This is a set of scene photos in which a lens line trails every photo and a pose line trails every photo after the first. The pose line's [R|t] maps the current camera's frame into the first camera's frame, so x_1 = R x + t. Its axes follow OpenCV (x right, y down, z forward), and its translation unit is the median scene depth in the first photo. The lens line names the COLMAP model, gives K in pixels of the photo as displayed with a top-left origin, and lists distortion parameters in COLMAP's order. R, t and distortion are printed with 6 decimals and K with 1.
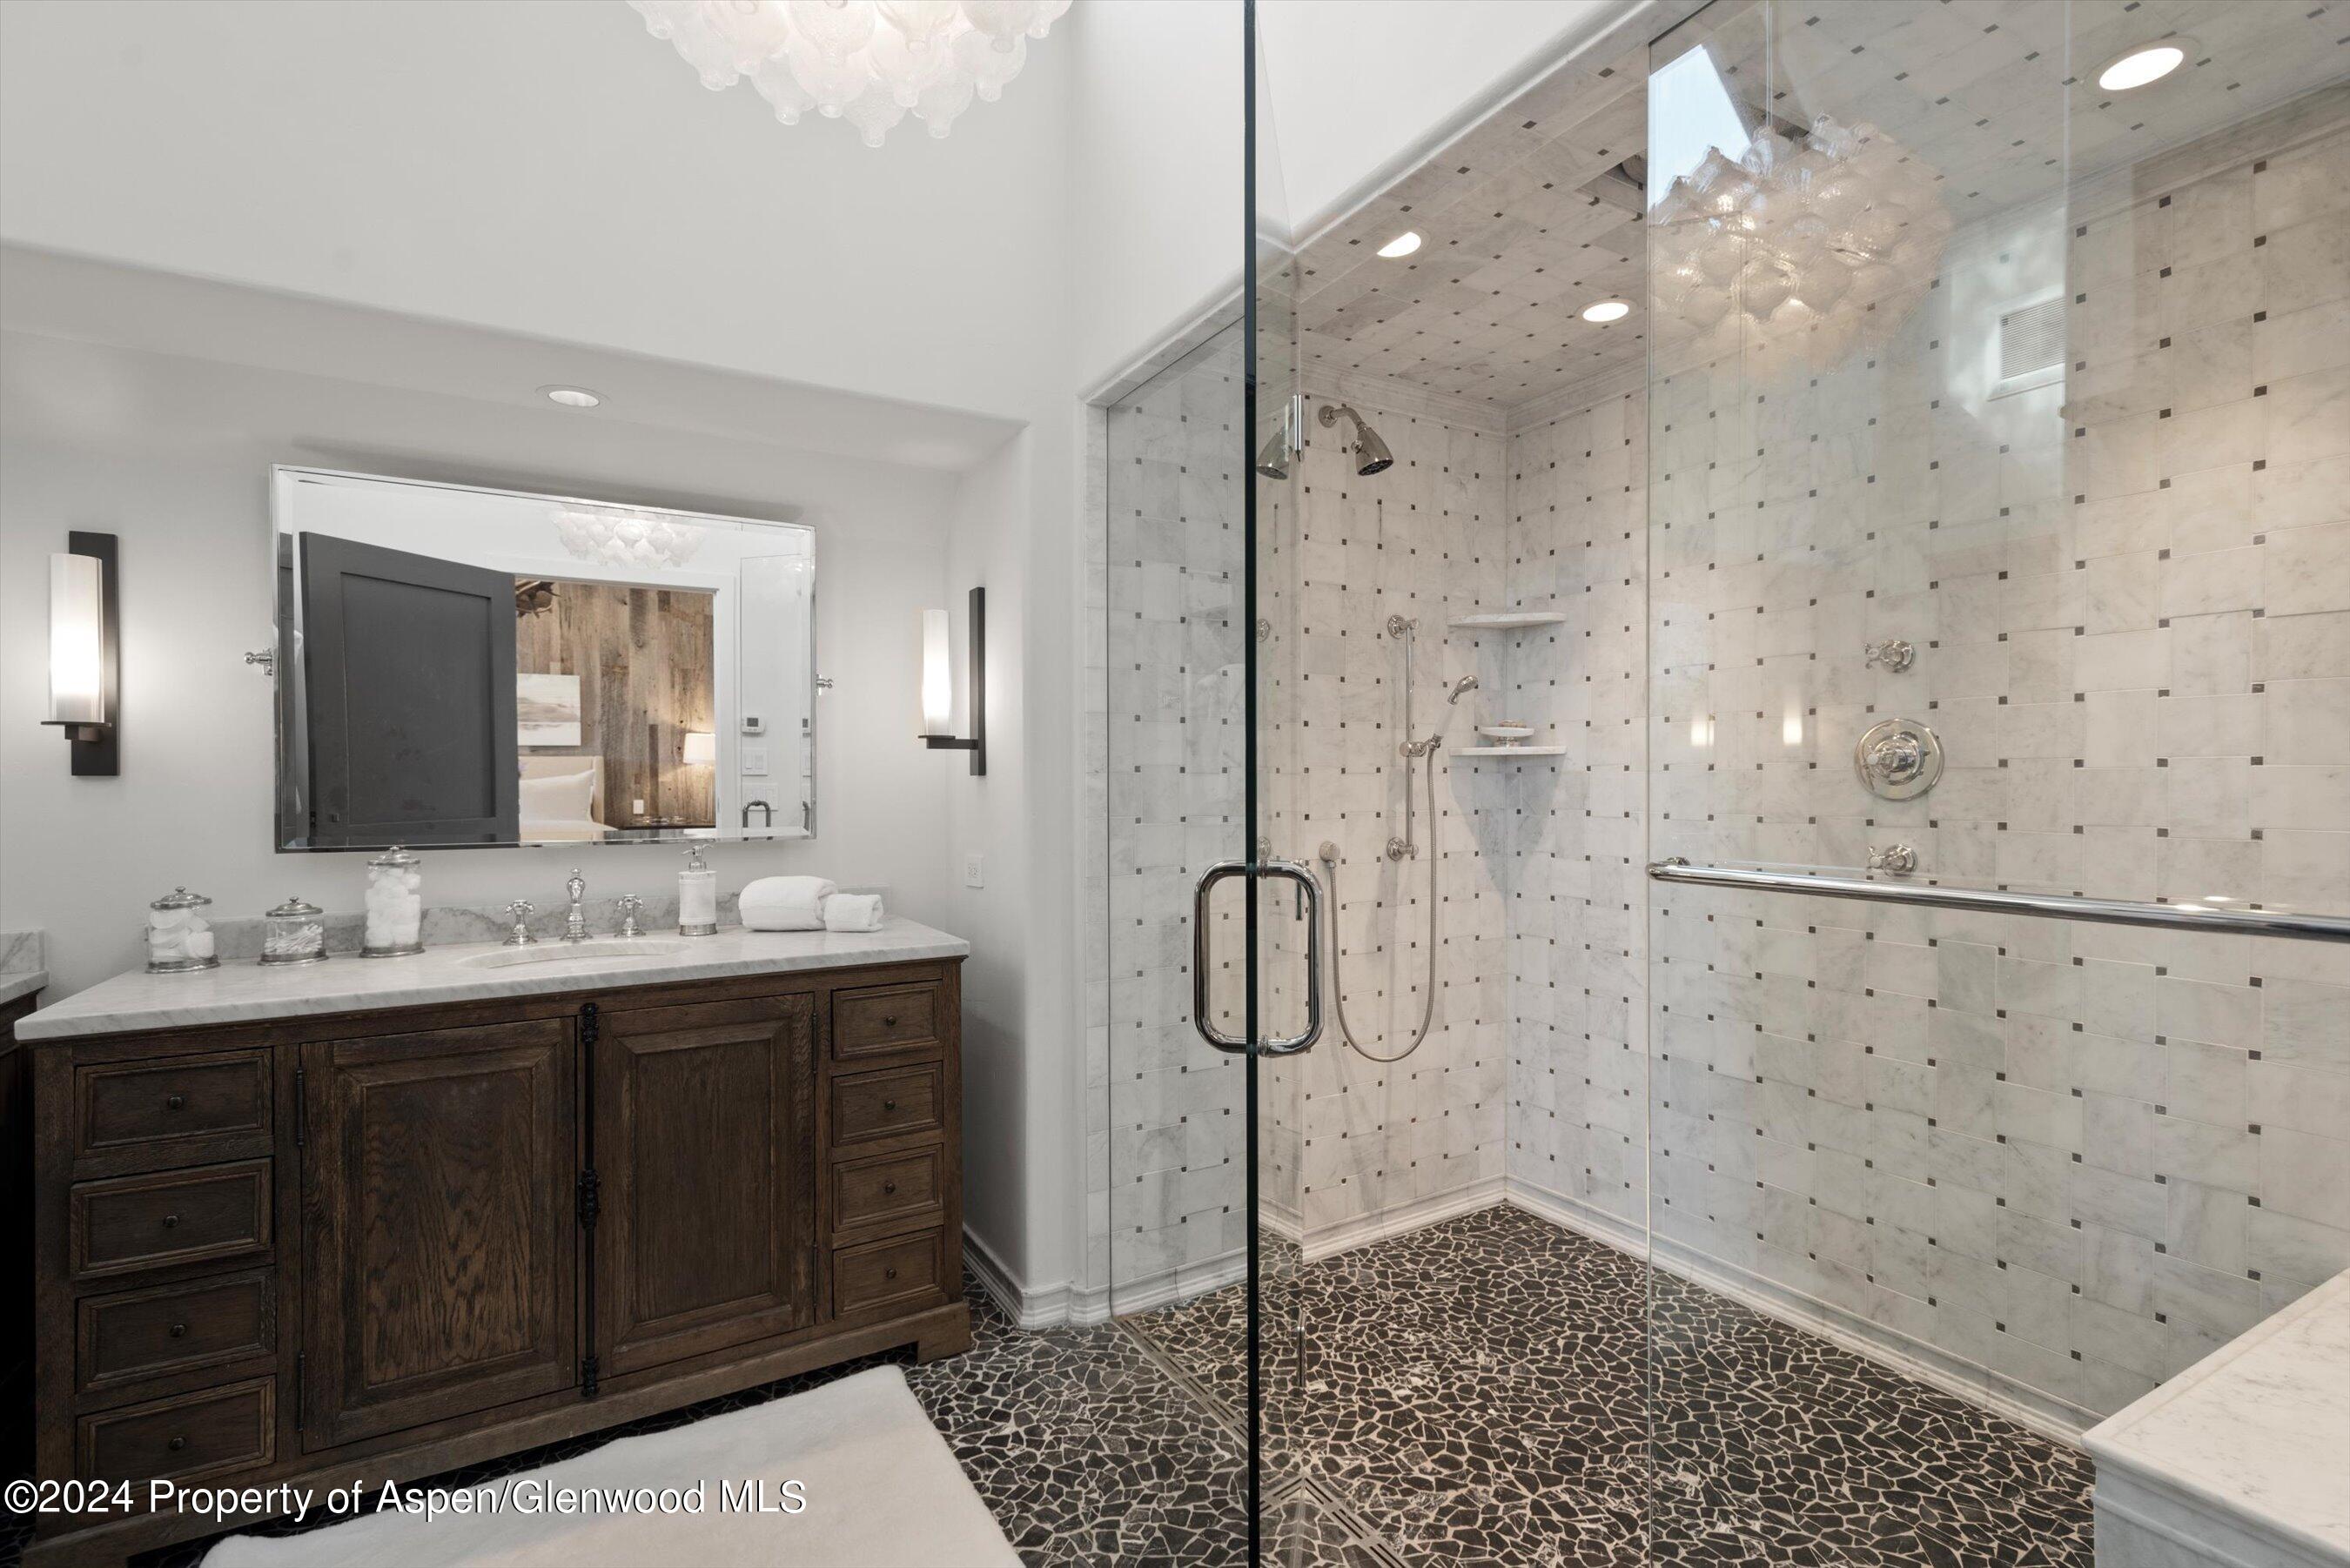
lens RADIAL K [[1077.5, 0, 1174.3], [0, 1077.5, 793.0], [0, 0, 1]] dist [0.010759, -0.000786]
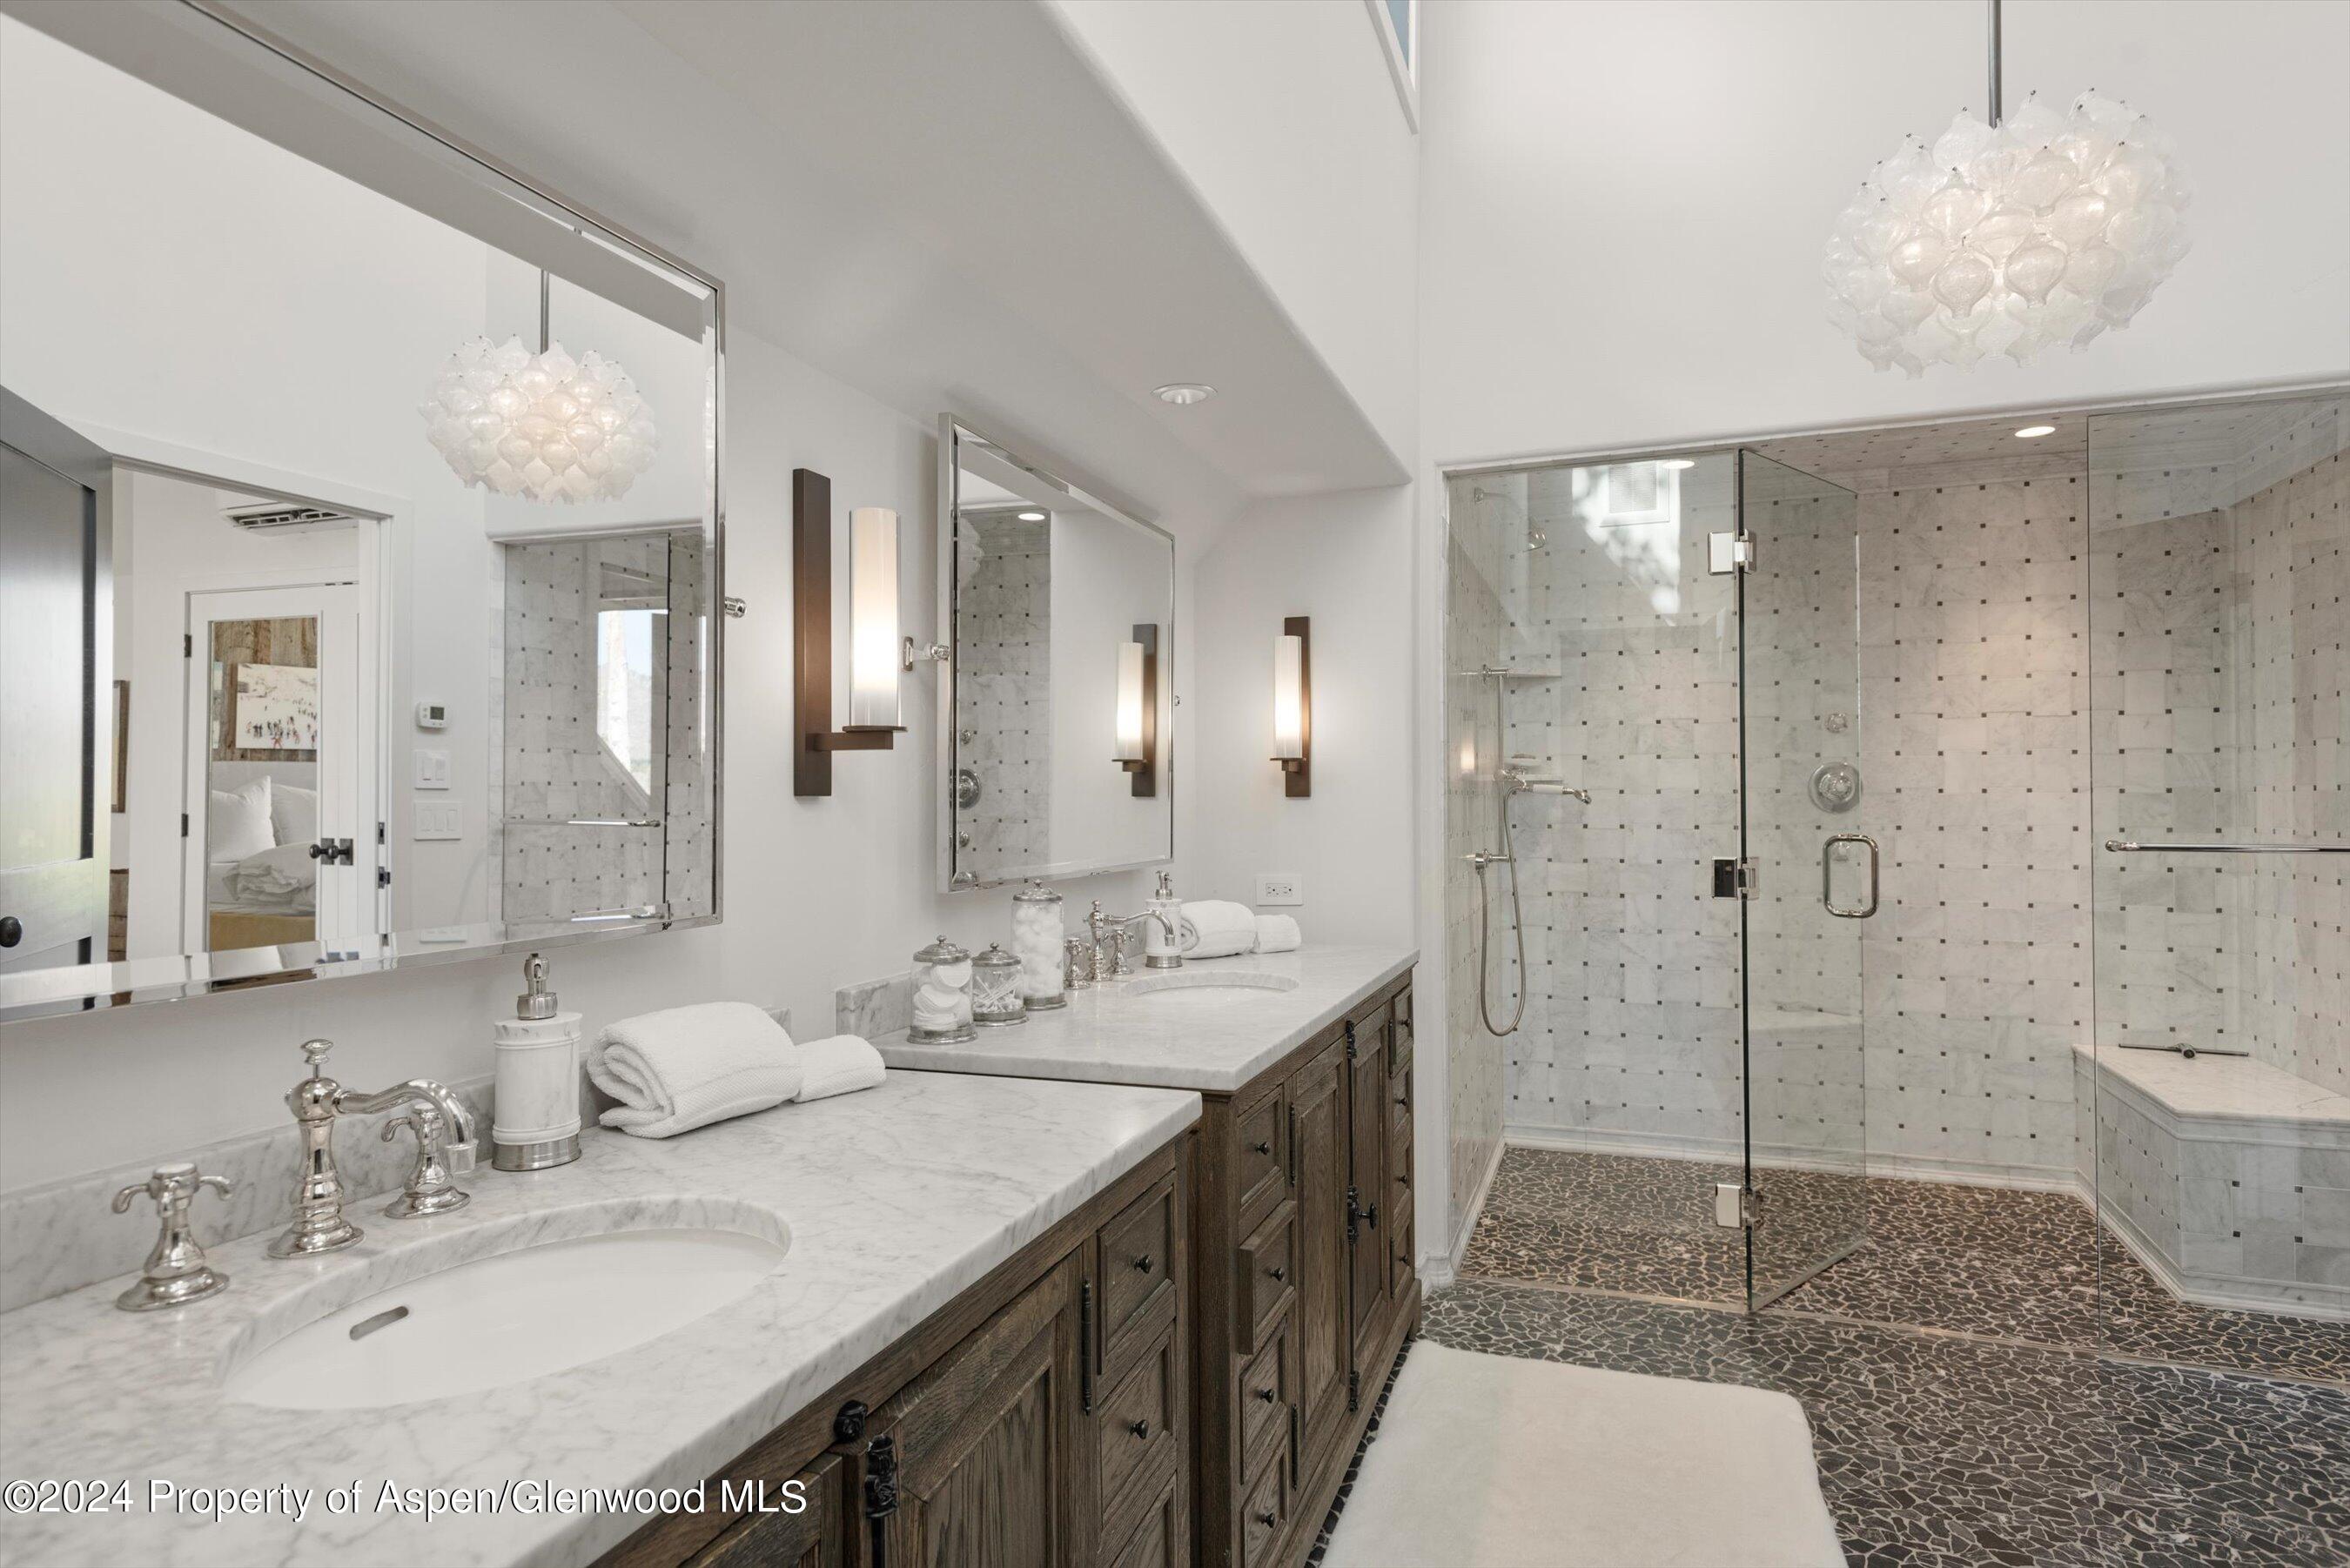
lens RADIAL K [[1327.4, 0, 1086.7], [0, 1327.4, 803.6], [0, 0, 1]] dist [0.021200, -0.003246]
pose [[0.766621, 0.005205, 0.642078, -1.666050], [0.005574, 0.999876, -0.014761, 0.018099], [-0.642075, 0.014895, 0.766497, 0.234359]]
